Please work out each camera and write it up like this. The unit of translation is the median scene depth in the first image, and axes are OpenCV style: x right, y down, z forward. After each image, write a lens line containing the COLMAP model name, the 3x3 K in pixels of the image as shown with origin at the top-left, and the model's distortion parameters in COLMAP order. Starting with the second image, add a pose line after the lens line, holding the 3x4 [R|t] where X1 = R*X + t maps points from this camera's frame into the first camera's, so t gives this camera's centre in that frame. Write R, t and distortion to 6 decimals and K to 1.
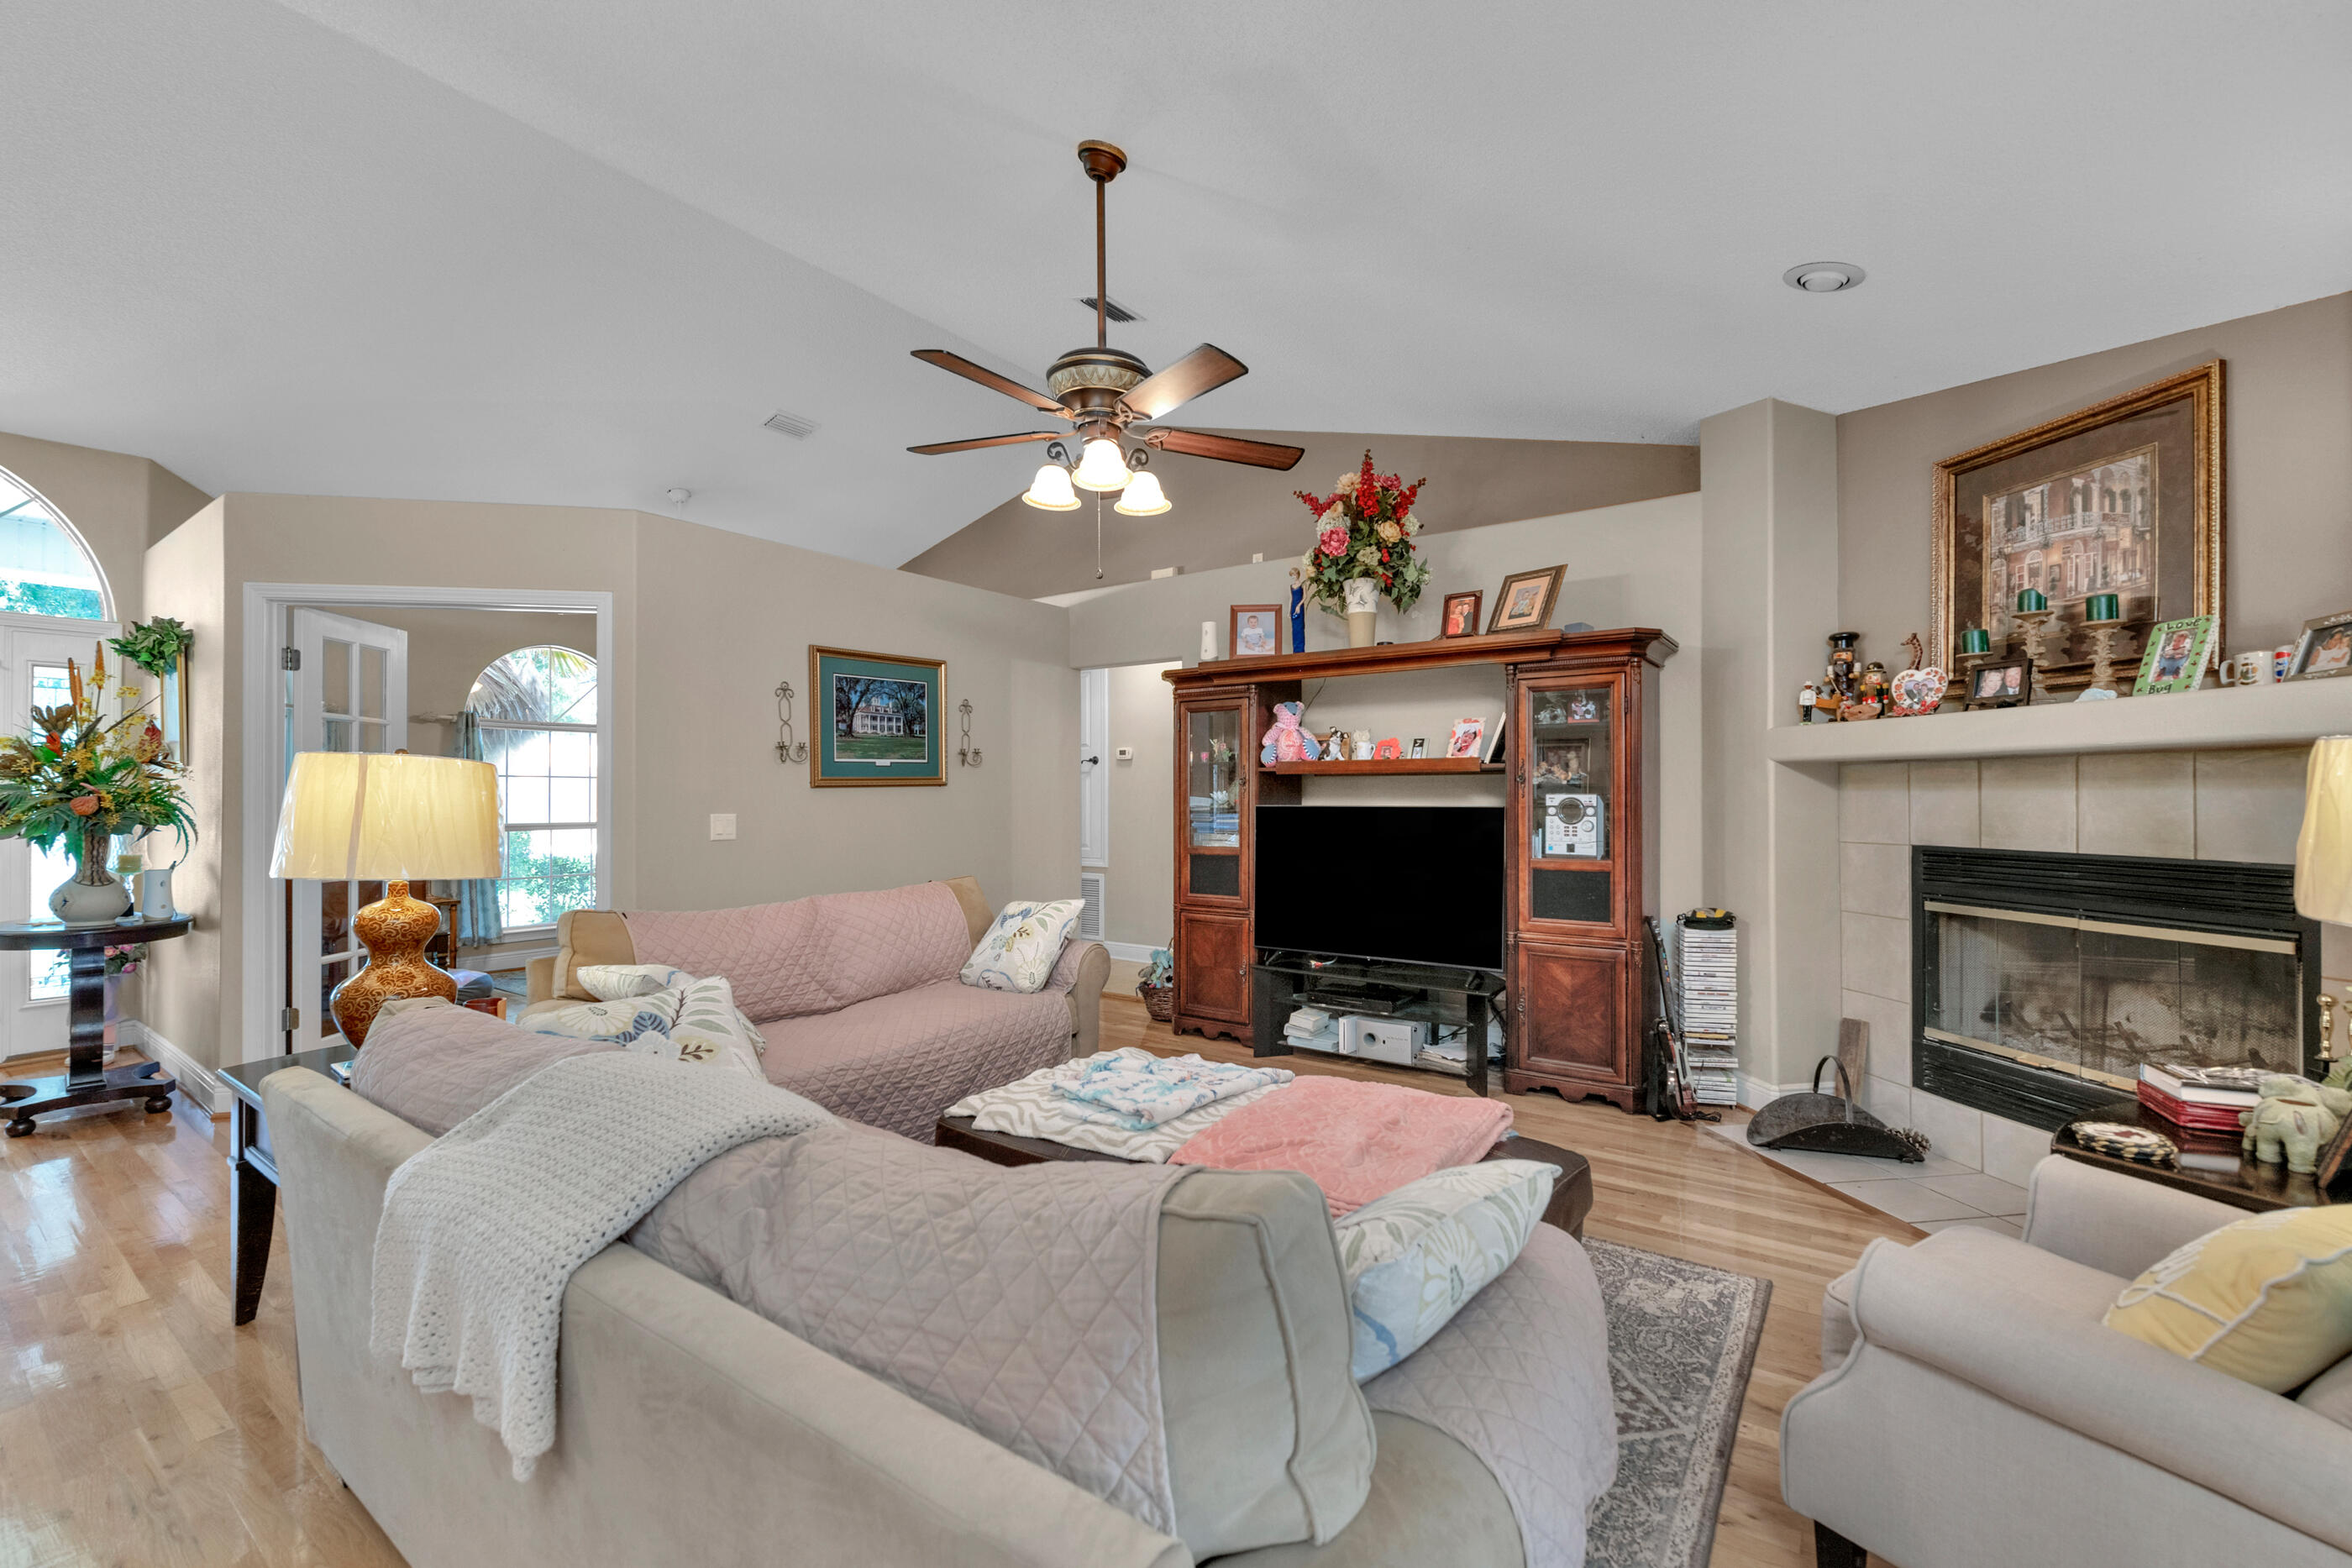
lens RADIAL K [[977.7, 0, 1179.0], [0, 977.7, 794.0], [0, 0, 1]] dist [0.000025, 0.000048]
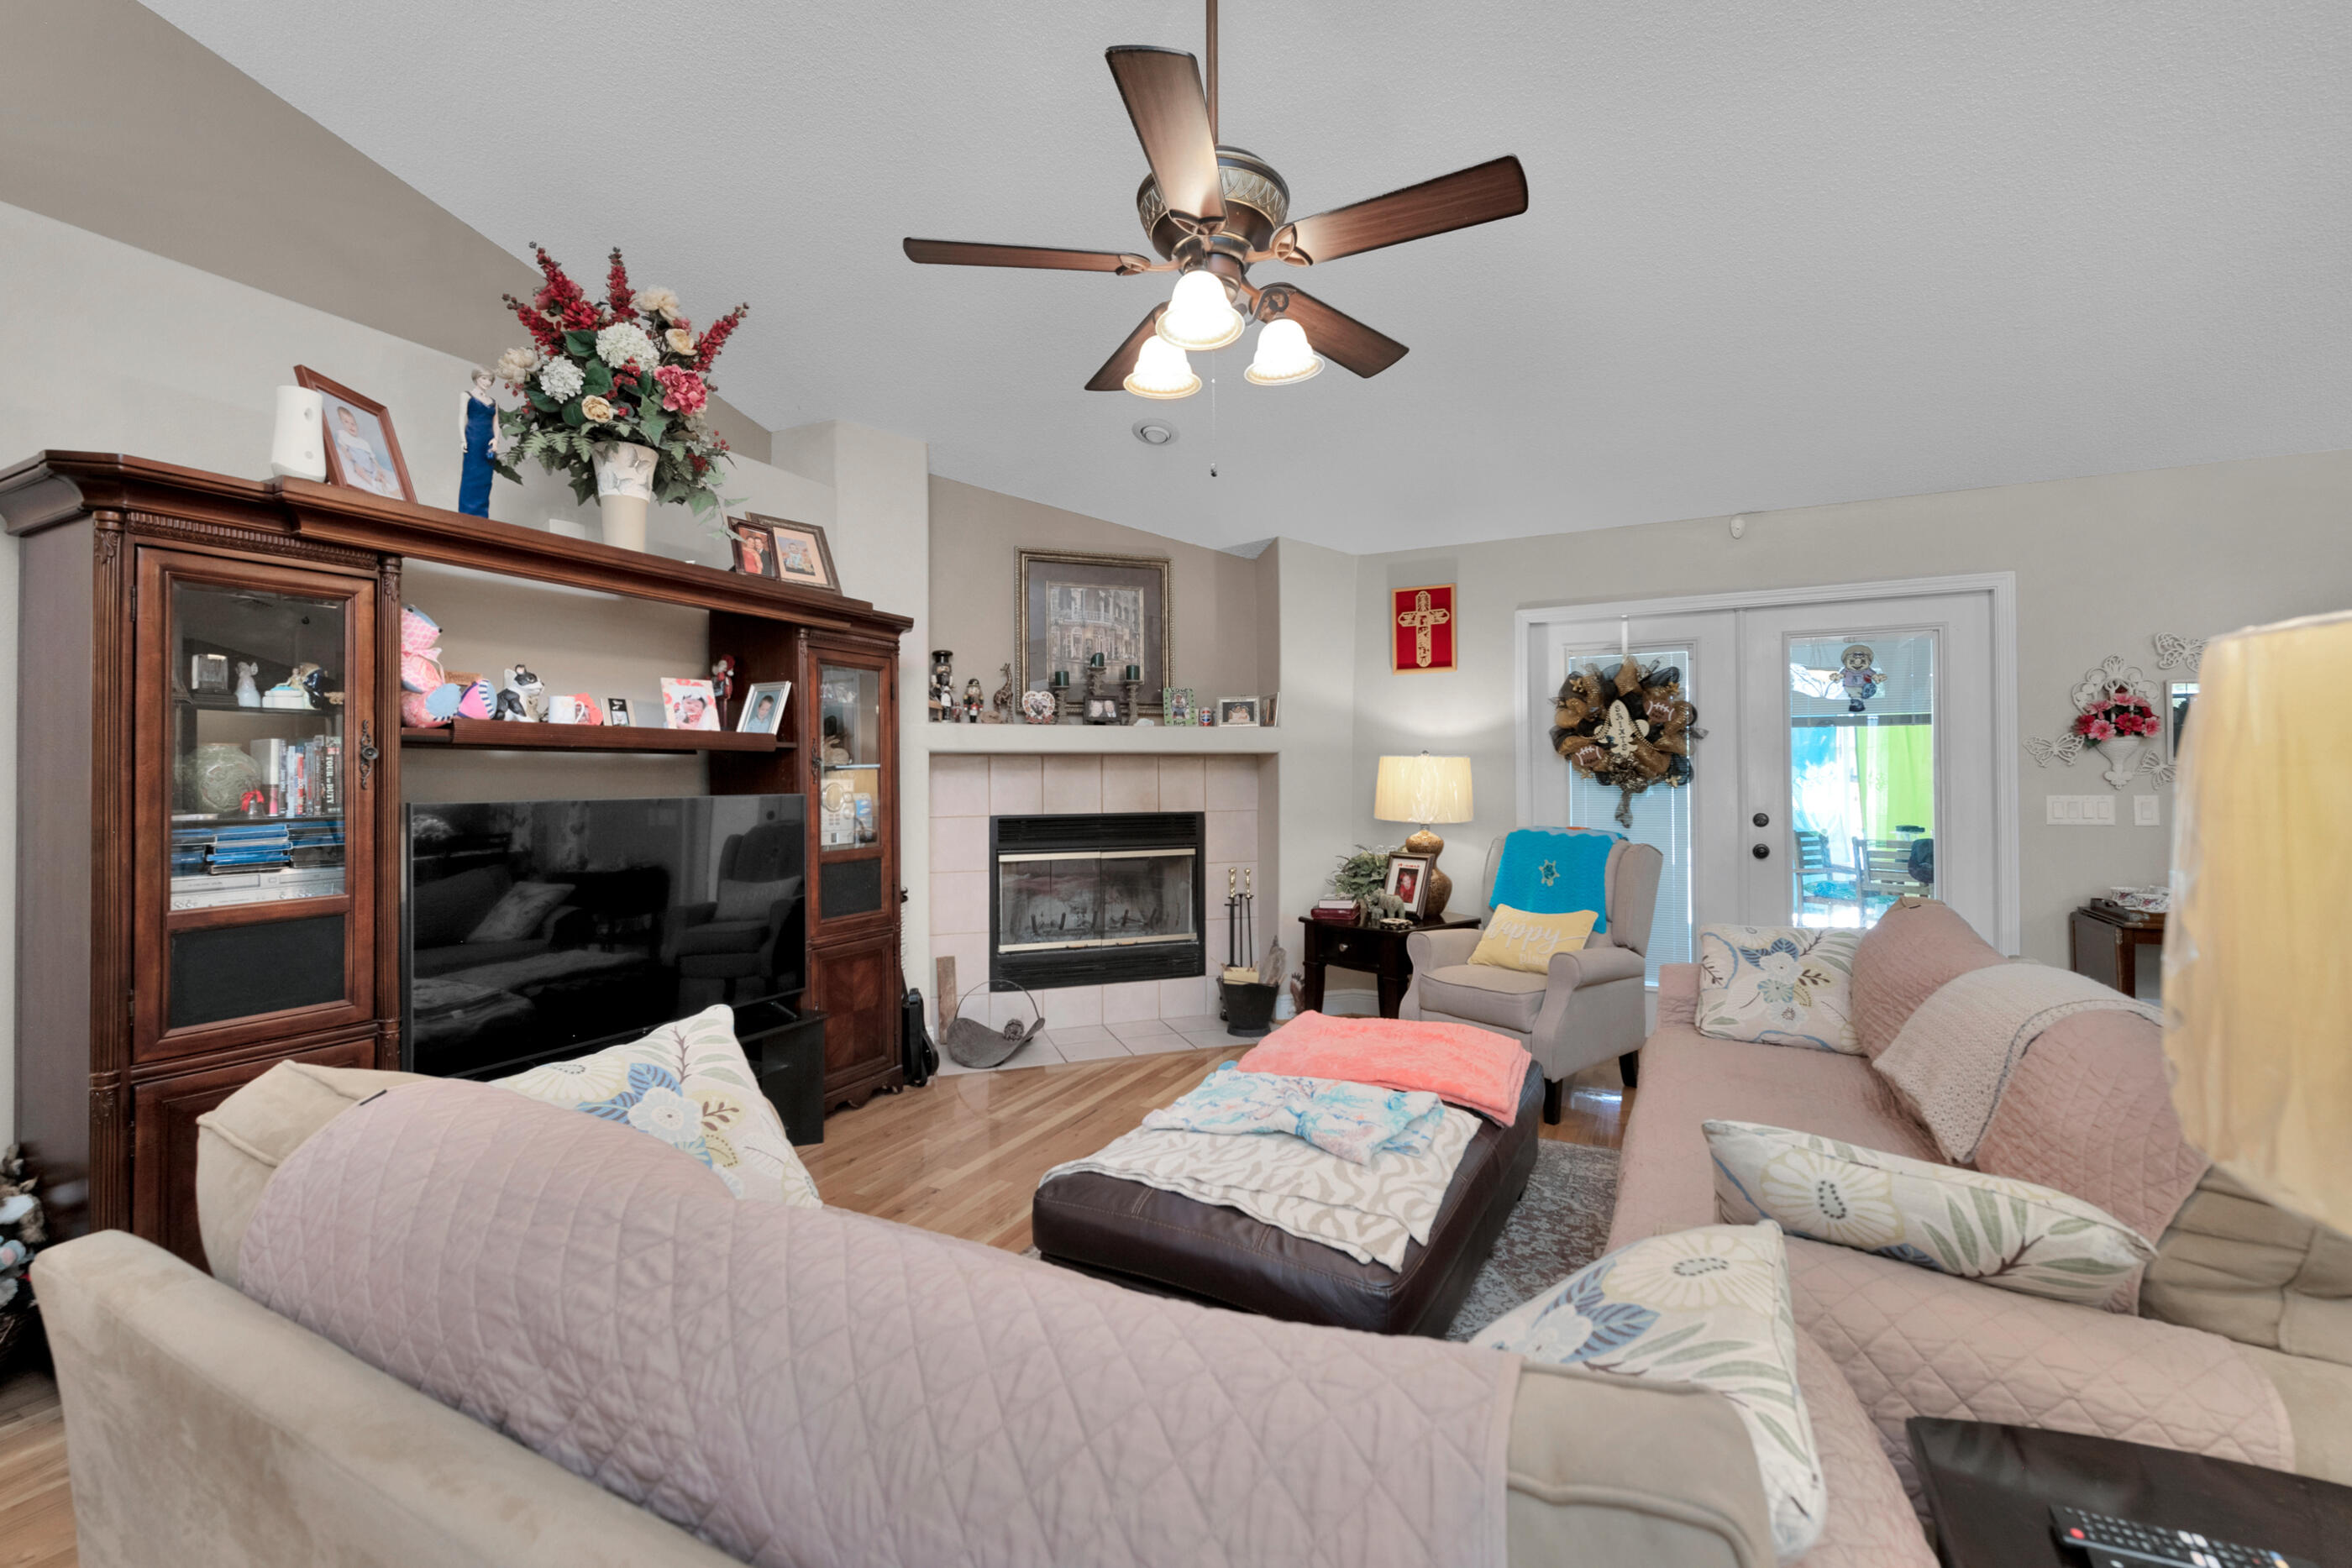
lens RADIAL K [[985.1, 0, 1176.2], [0, 985.1, 768.3], [0, 0, 1]] dist [0.000074, 0.000011]
pose [[-0.150149, 0.012668, 0.988582, -0.721323], [0.003346, 0.999919, -0.012305, 0.003789], [-0.988658, 0.001460, -0.150179, 1.045104]]
